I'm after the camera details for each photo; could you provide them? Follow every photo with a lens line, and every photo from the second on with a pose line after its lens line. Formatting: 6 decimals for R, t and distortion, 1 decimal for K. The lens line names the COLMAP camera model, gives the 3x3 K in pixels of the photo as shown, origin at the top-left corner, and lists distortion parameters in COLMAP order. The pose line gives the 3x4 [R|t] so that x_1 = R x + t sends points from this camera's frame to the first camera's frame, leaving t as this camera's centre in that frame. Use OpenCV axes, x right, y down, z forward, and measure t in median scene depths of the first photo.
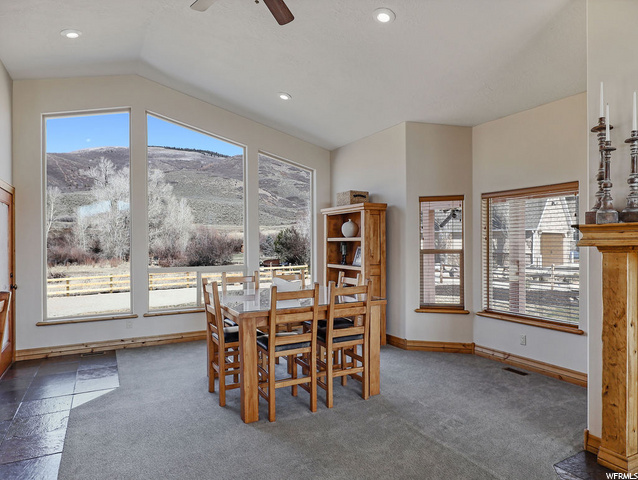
lens RADIAL K [[400.5, 0, 320.9], [0, 400.5, 241.8], [0, 0, 1]] dist [0.009140, 0.001698]
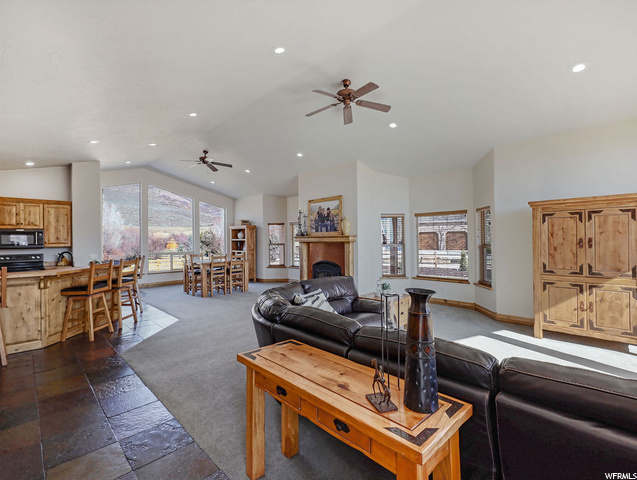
lens RADIAL K [[305.3, 0, 318.6], [0, 305.3, 238.3], [0, 0, 1]] dist [0.004025, 0.000527]
pose [[0.962609, -0.002852, 0.270879, 0.023742], [0.004041, 0.999984, -0.003832, -0.006124], [-0.270864, 0.004784, 0.962606, -0.918495]]
